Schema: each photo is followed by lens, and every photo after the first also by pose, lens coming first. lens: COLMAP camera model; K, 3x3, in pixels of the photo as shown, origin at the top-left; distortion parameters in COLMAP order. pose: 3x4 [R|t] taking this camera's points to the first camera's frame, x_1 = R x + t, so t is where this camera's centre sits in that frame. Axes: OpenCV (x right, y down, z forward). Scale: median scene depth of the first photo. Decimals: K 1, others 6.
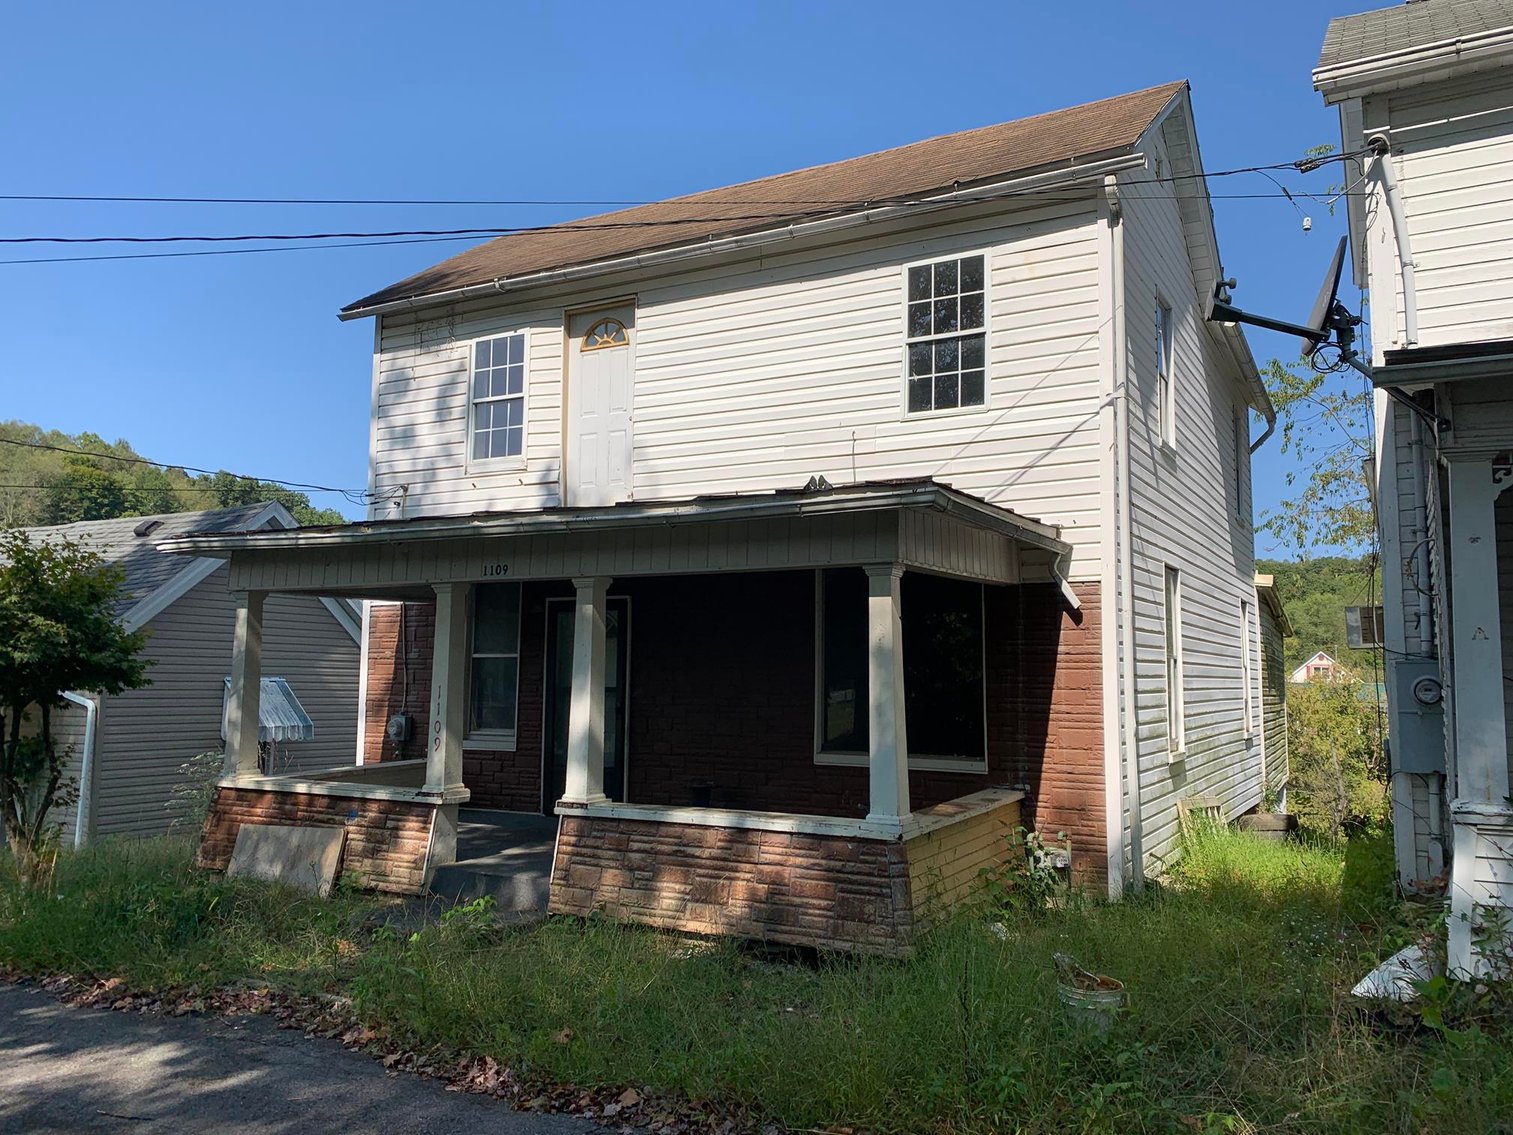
lens RADIAL K [[1153.5, 0, 771.6], [0, 1153.5, 563.4], [0, 0, 1]] dist [0.049499, -0.064552]
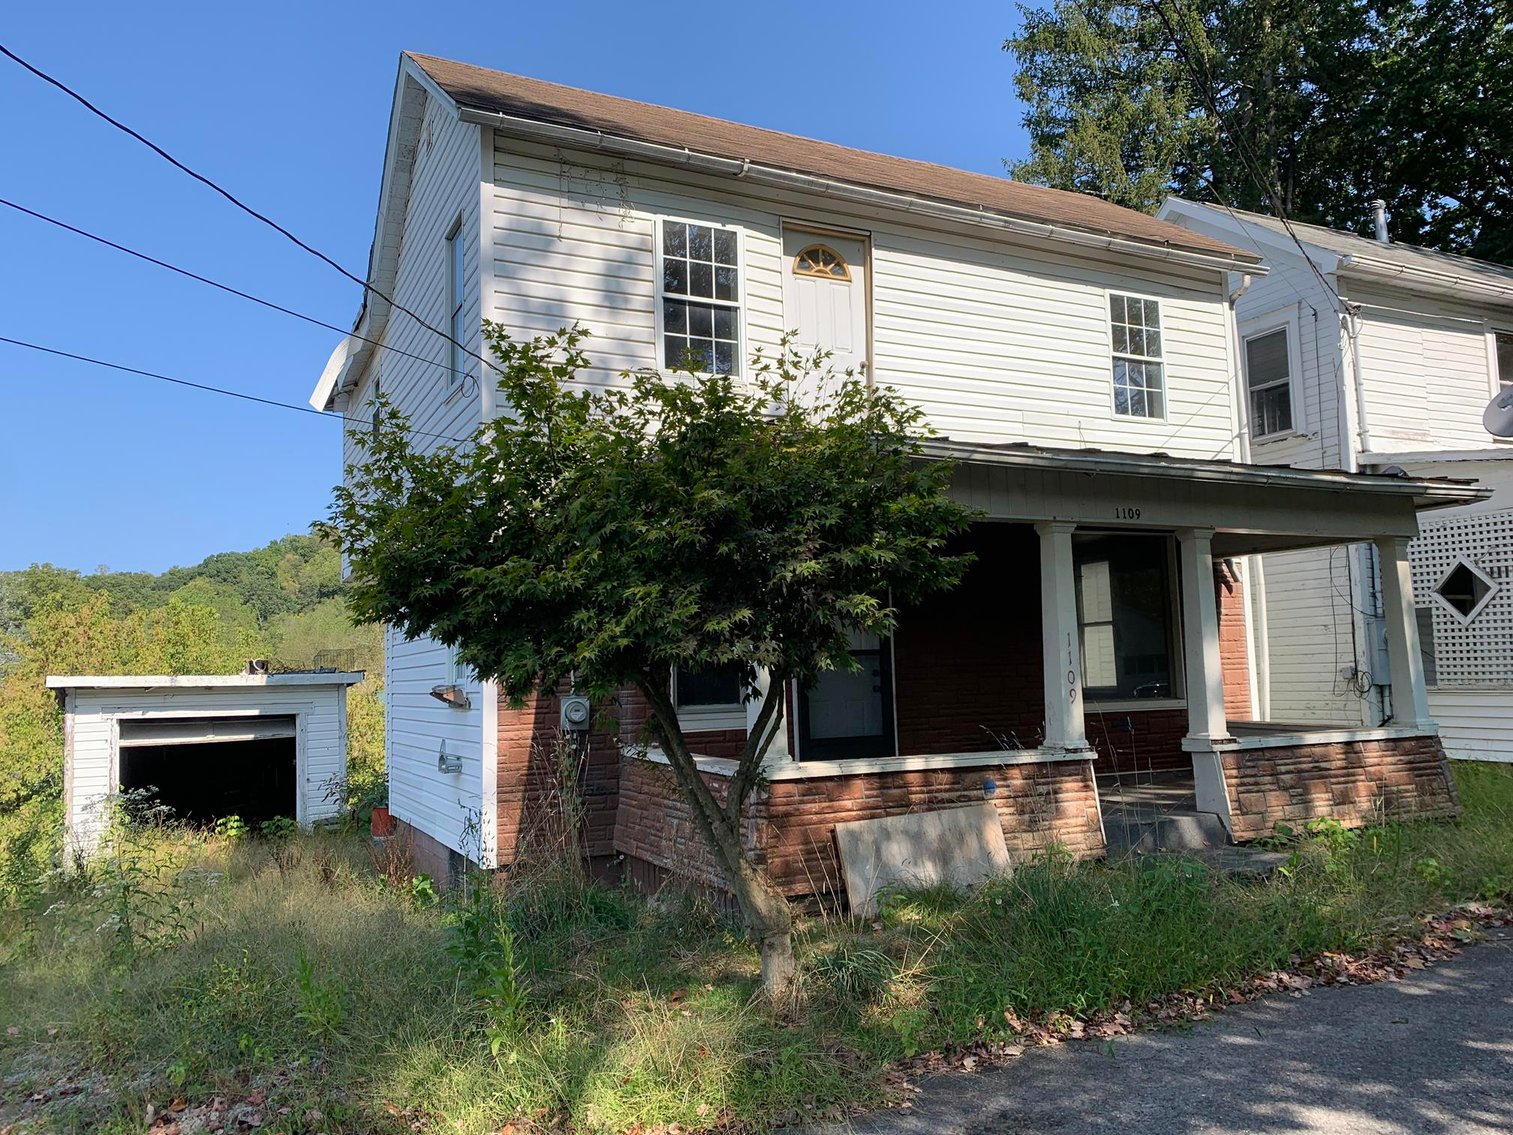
lens RADIAL K [[1153.5, 0, 761.8], [0, 1153.5, 572.1], [0, 0, 1]] dist [0.049499, -0.064552]
pose [[0.566076, 0.053139, 0.822639, -1.096584], [-0.046693, 0.998385, -0.032360, 0.091299], [-0.823030, -0.020093, 0.567643, 0.630768]]
